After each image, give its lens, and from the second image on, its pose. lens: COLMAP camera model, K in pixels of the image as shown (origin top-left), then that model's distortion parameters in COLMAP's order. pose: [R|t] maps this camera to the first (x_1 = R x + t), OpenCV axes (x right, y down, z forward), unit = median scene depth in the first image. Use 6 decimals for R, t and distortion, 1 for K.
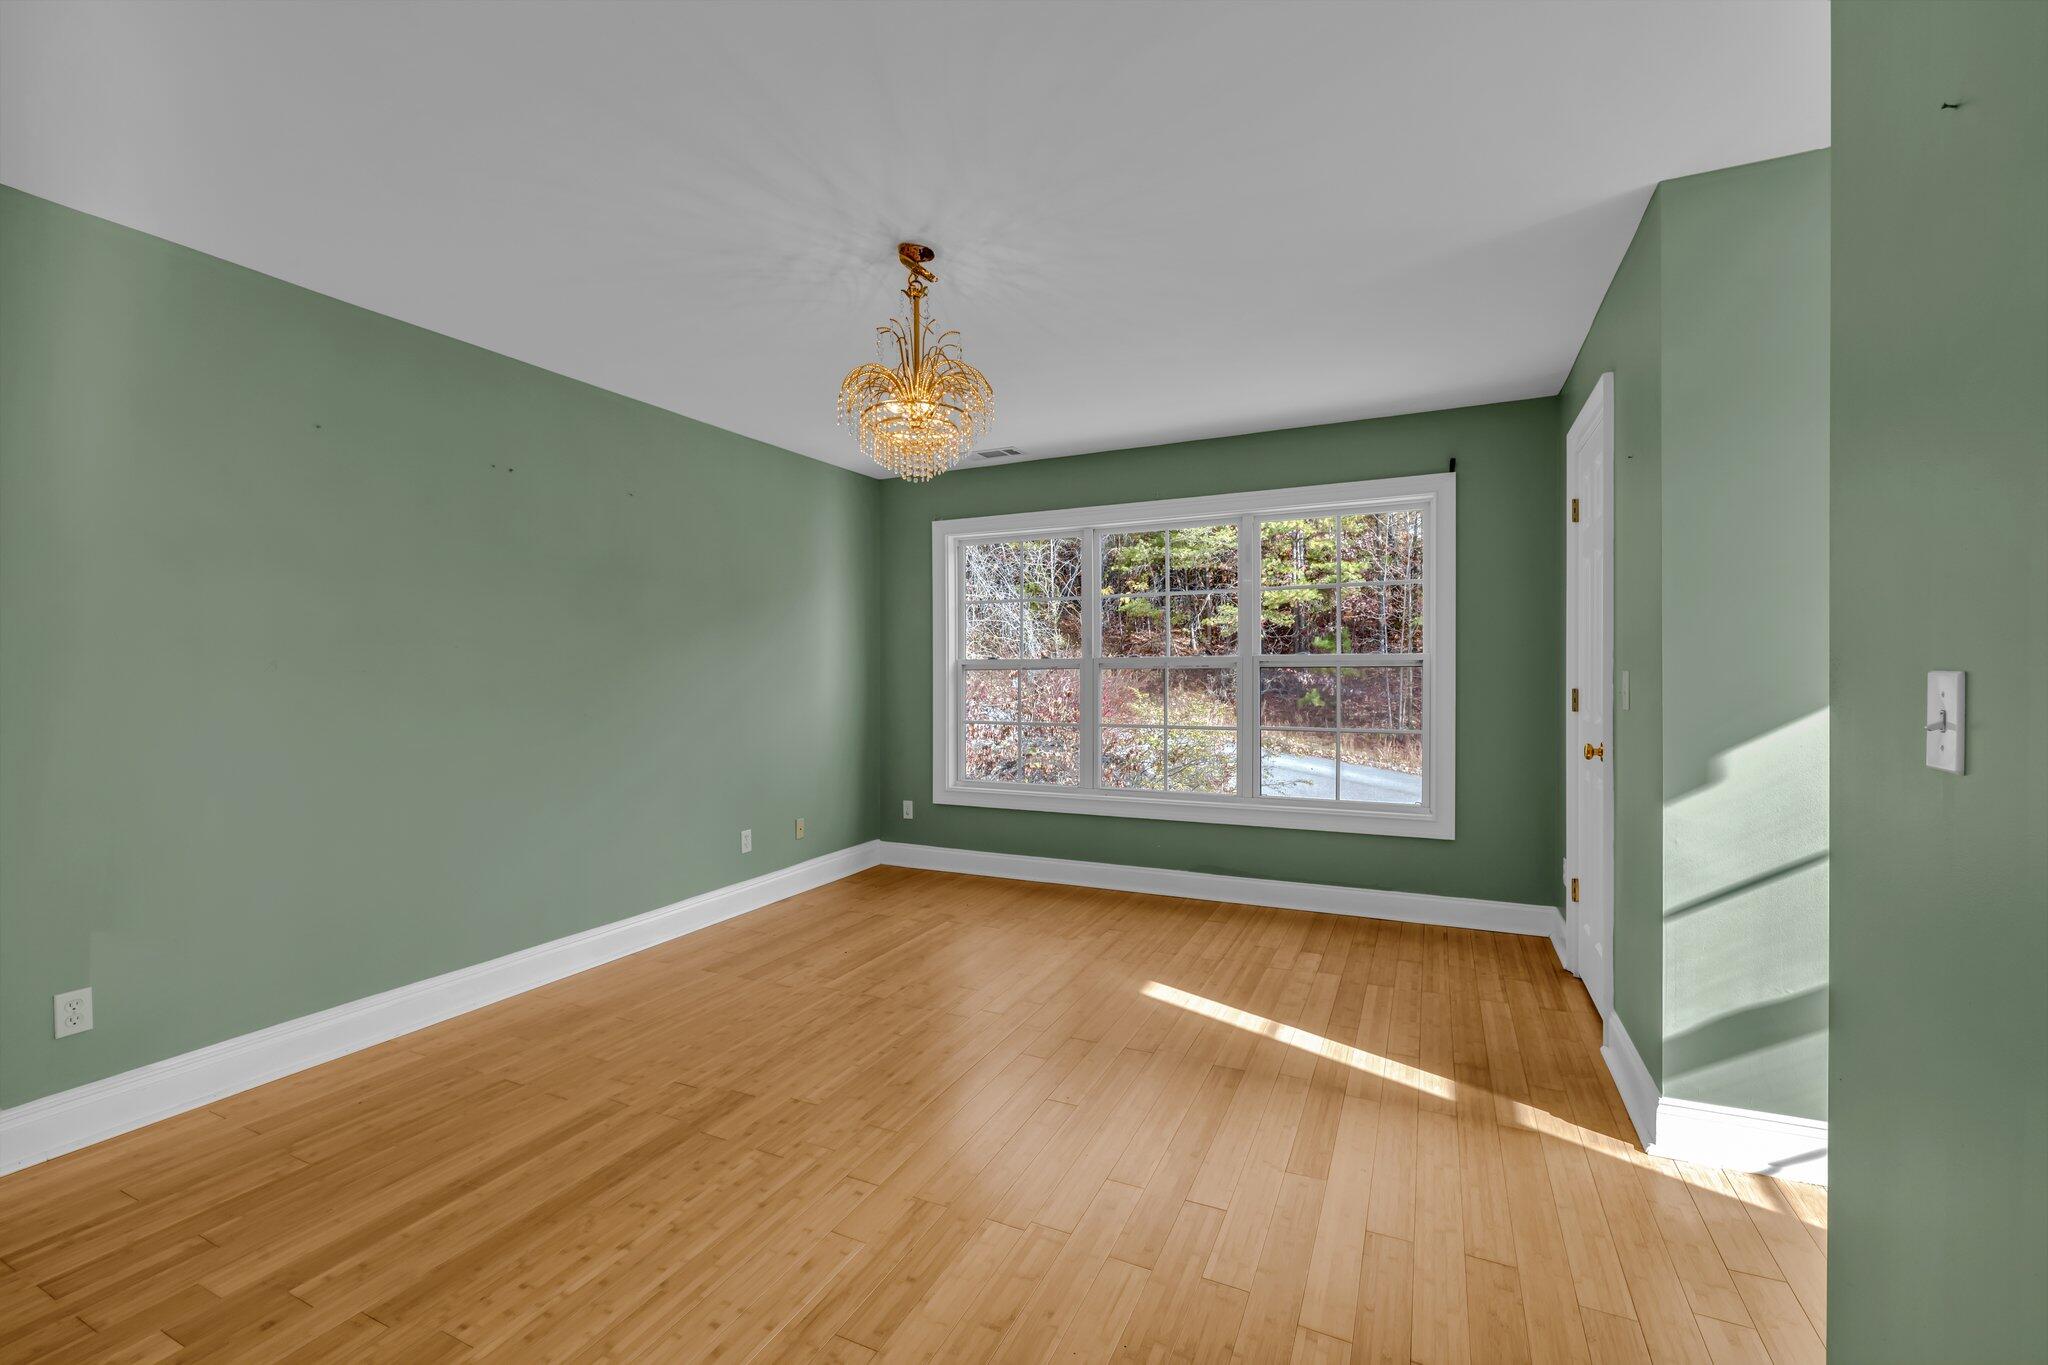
lens RADIAL K [[855.5, 0, 1024.0], [0, 855.5, 682.5], [0, 0, 1]] dist [0.000254, -0.000036]
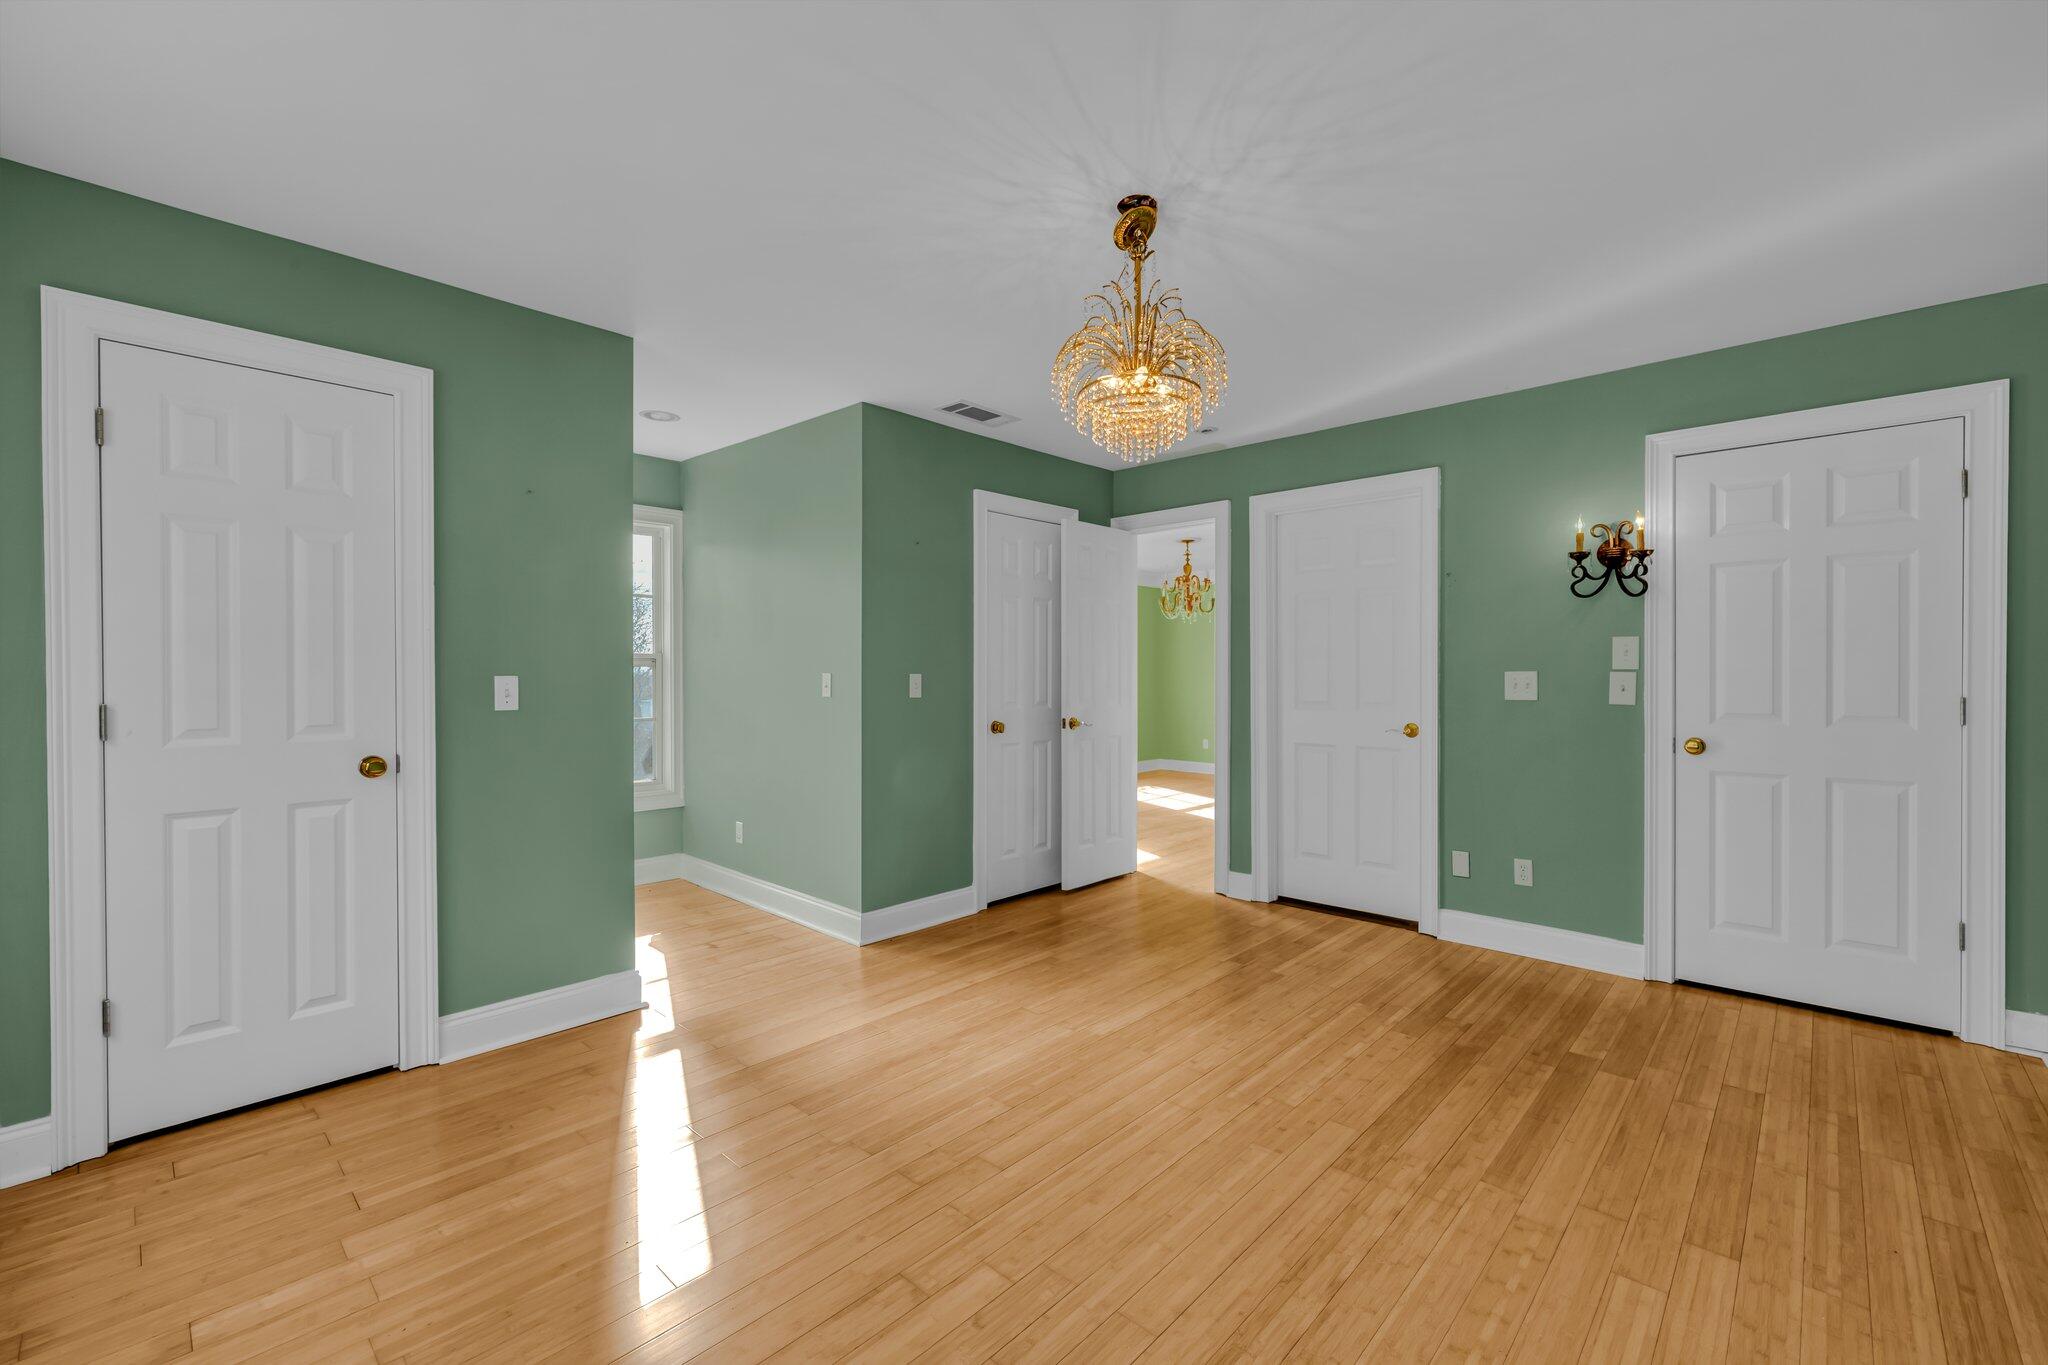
lens RADIAL K [[855.5, 0, 1024.0], [0, 855.5, 682.5], [0, 0, 1]] dist [0.000254, -0.000036]
pose [[-0.952269, 0.003792, 0.305235, -0.274190], [0.010078, 0.999768, 0.019020, -0.019072], [-0.305092, 0.021188, -0.952087, 1.827681]]
